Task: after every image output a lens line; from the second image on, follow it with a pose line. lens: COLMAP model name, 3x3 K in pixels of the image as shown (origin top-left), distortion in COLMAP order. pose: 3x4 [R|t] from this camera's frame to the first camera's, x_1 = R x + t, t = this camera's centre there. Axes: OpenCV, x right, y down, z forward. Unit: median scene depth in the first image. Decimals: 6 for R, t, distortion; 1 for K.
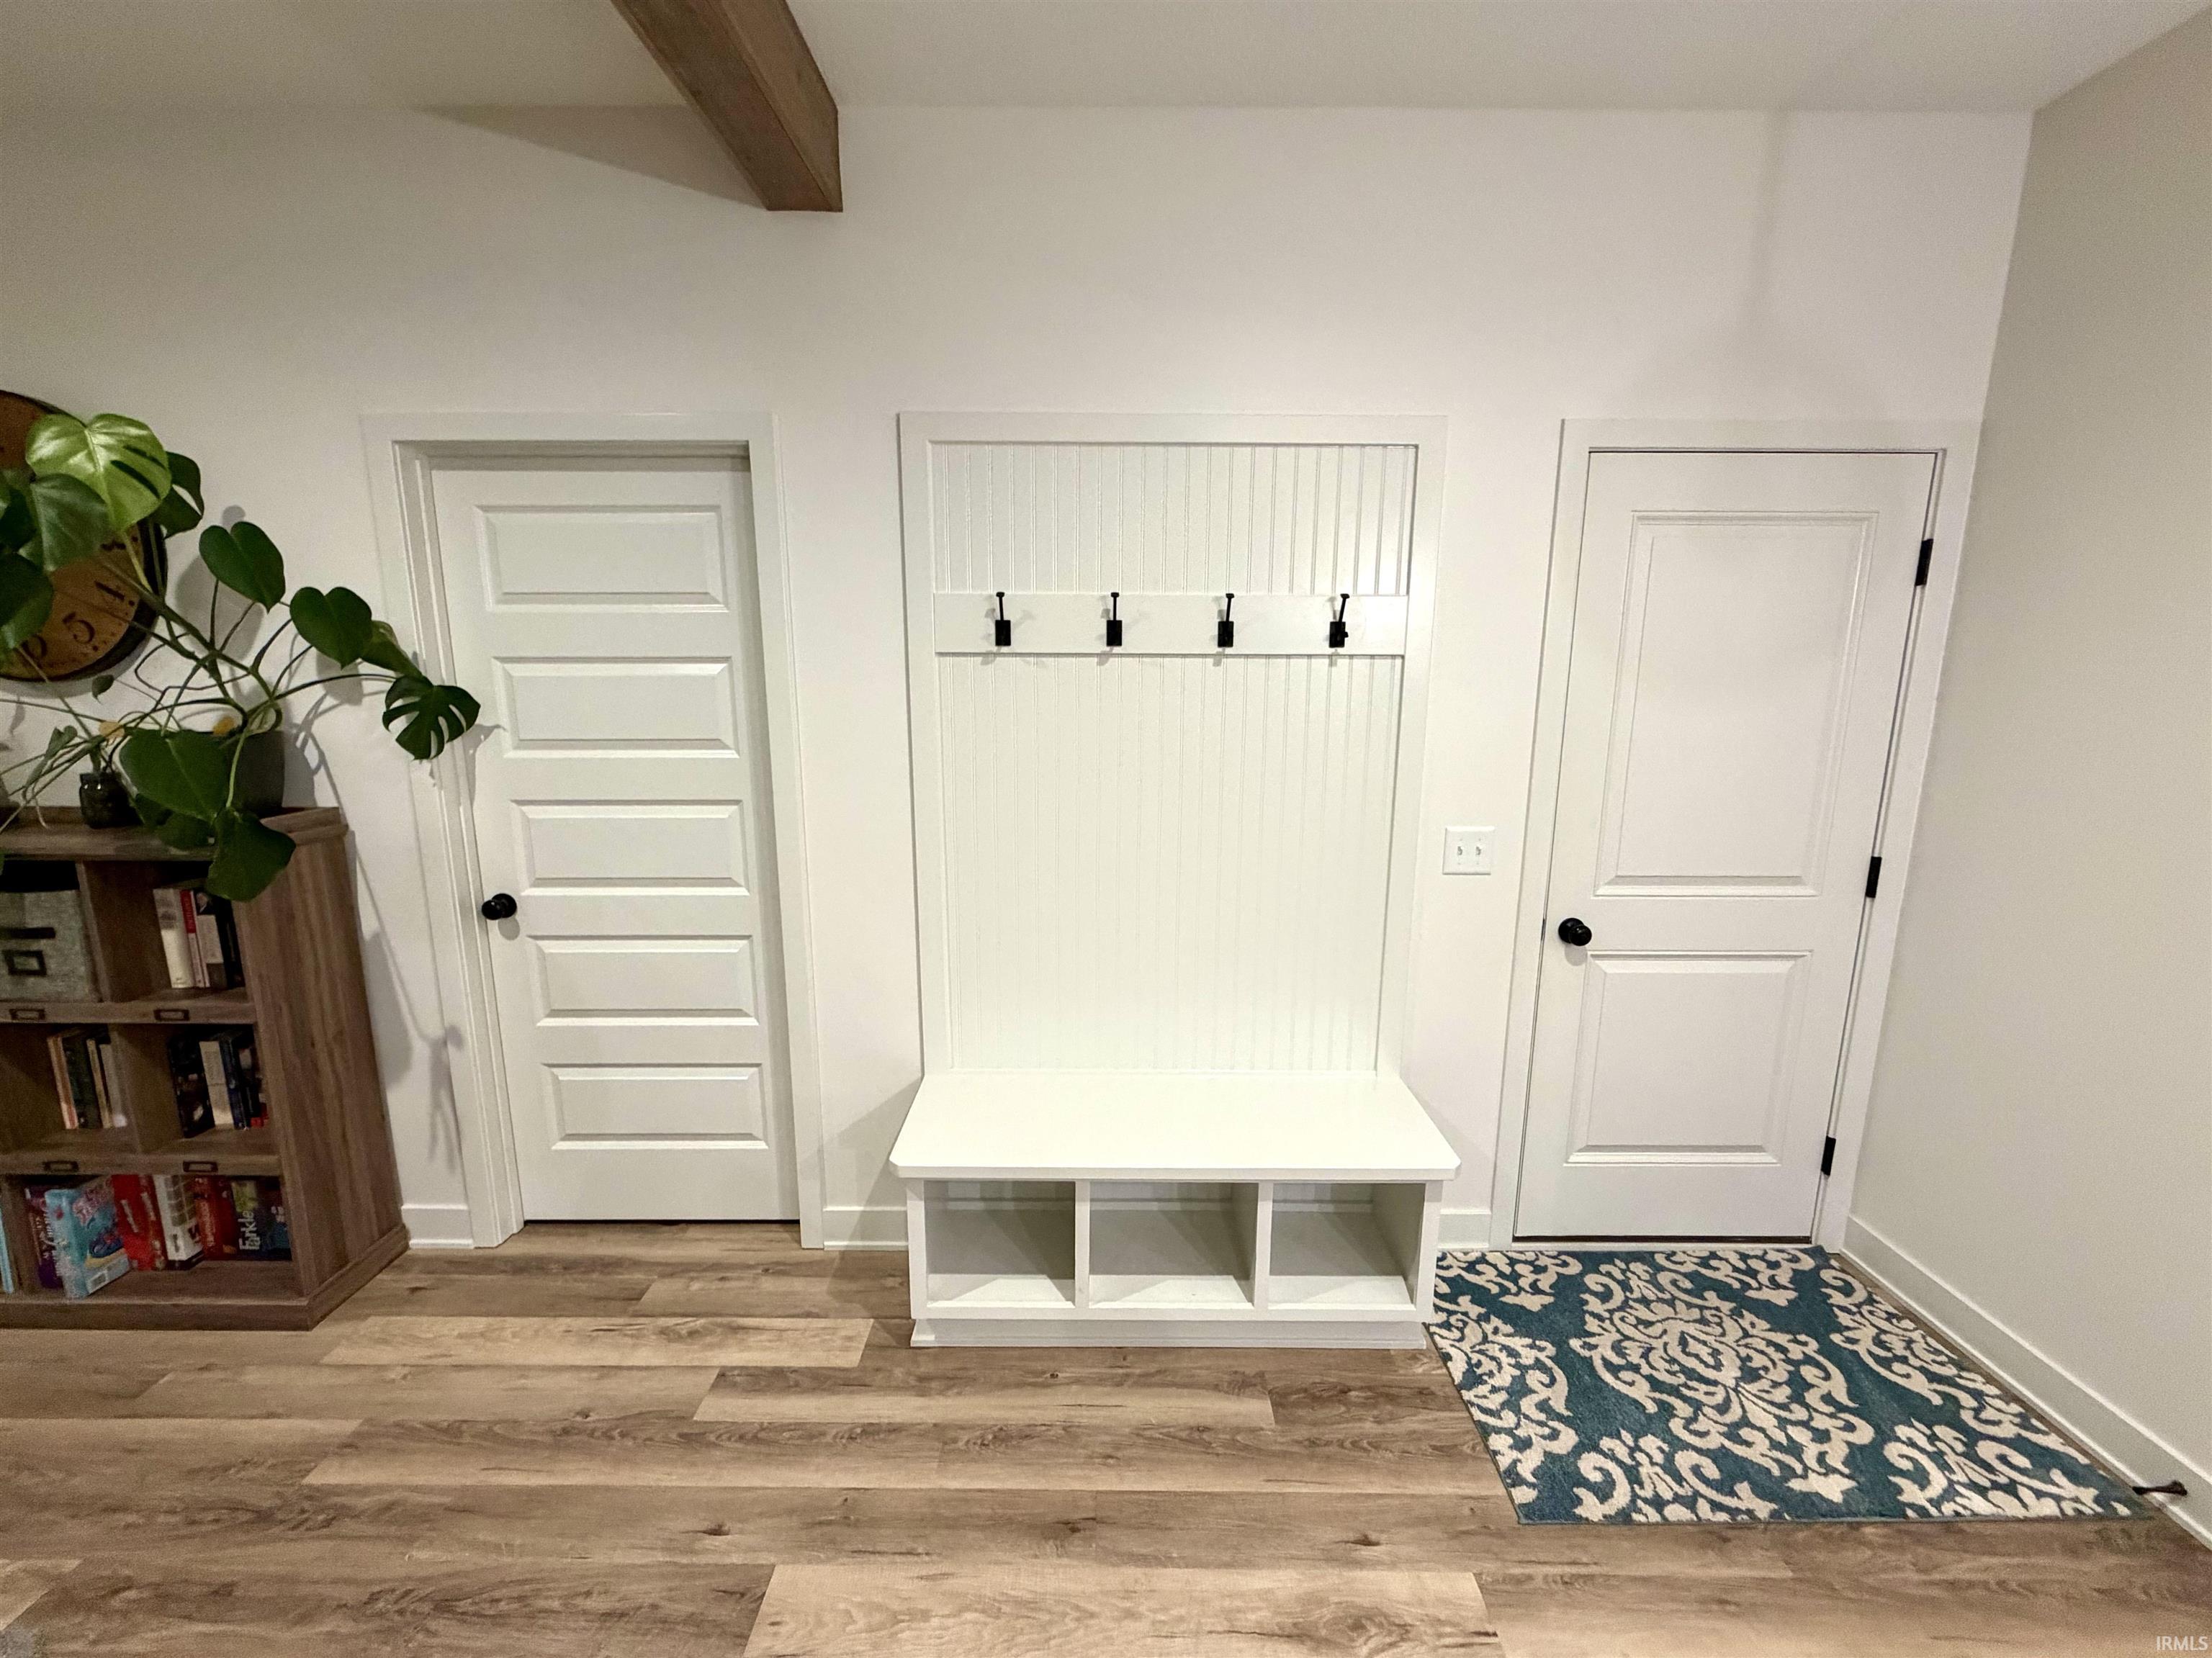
lens RADIAL K [[879.7, 0, 1090.0], [0, 879.7, 842.5], [0, 0, 1]] dist [-0.000301, -0.000556]
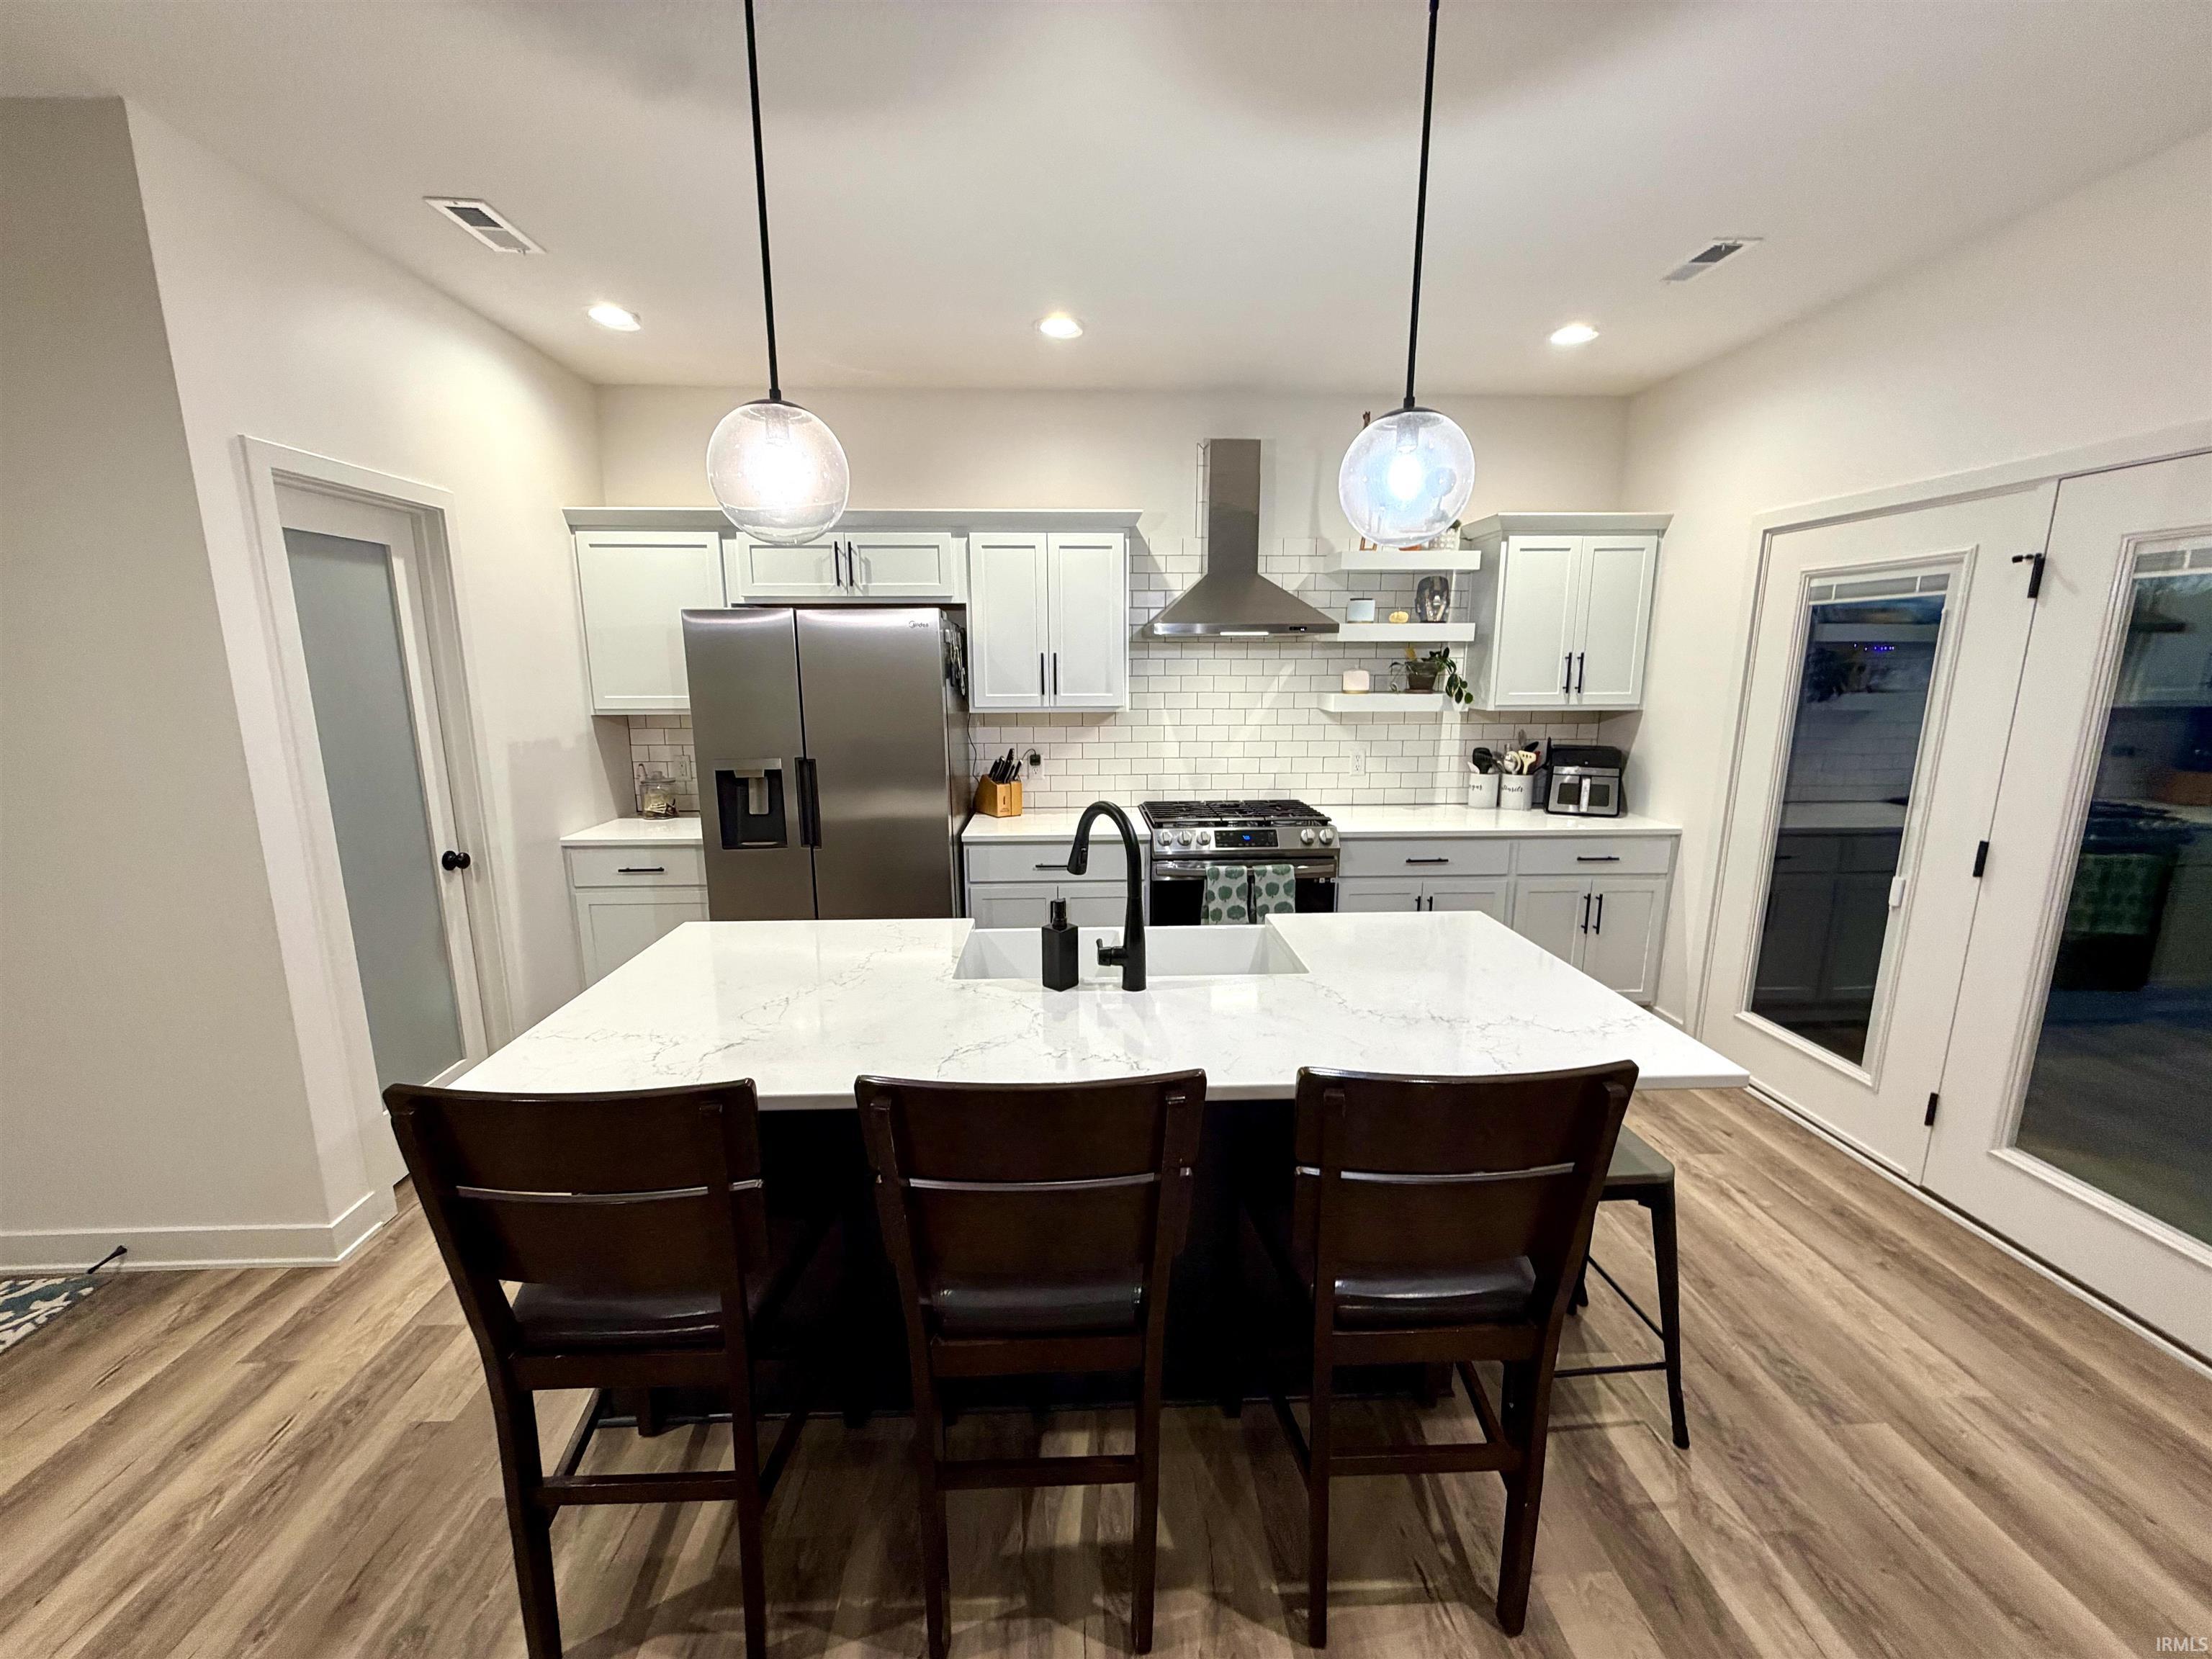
lens RADIAL K [[879.7, 0, 1102.5], [0, 879.7, 833.2], [0, 0, 1]] dist [-0.000301, -0.000556]
pose [[-0.043695, -0.193360, 0.980154, -0.074208], [0.181762, 0.963179, 0.198114, 0.072507], [-0.982371, 0.186812, -0.006940, -0.539950]]
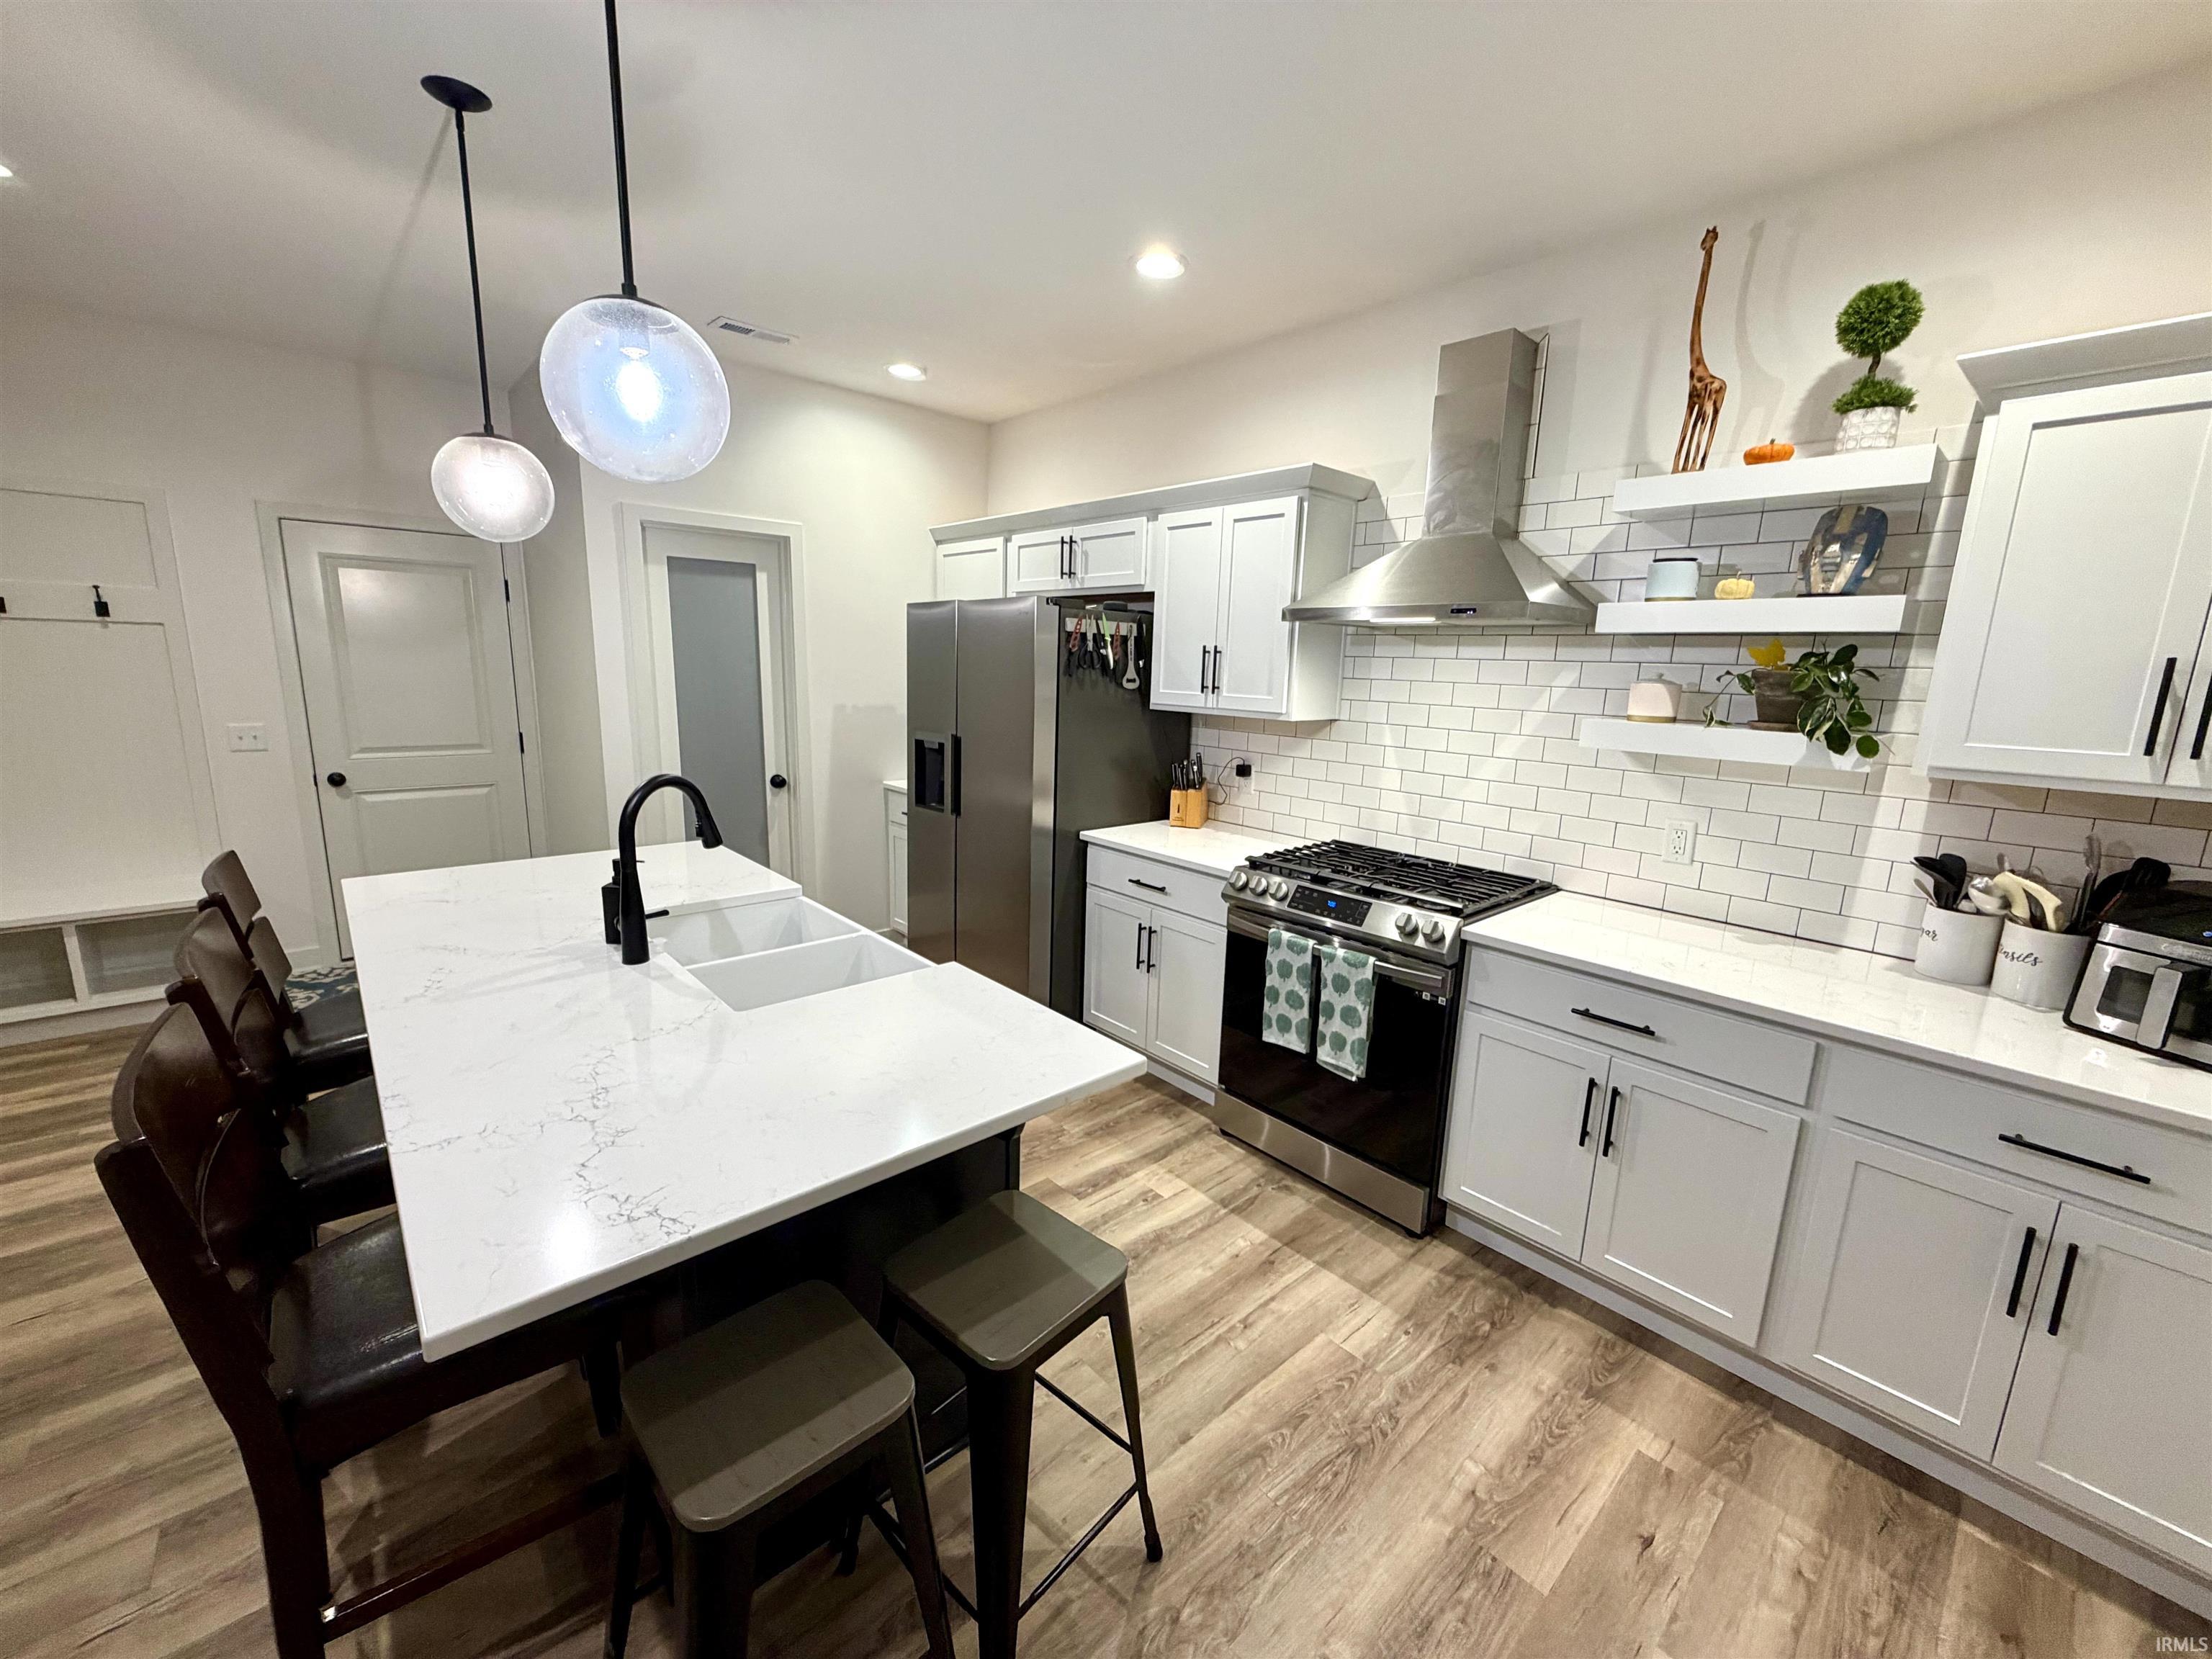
lens RADIAL K [[879.7, 0, 1105.0], [0, 879.7, 835.2], [0, 0, 1]] dist [-0.000301, -0.000556]
pose [[0.744628, -0.113246, 0.657803, 0.566518], [0.093810, 0.993476, 0.064842, 0.268628], [-0.660854, 0.013426, 0.750394, -1.552391]]
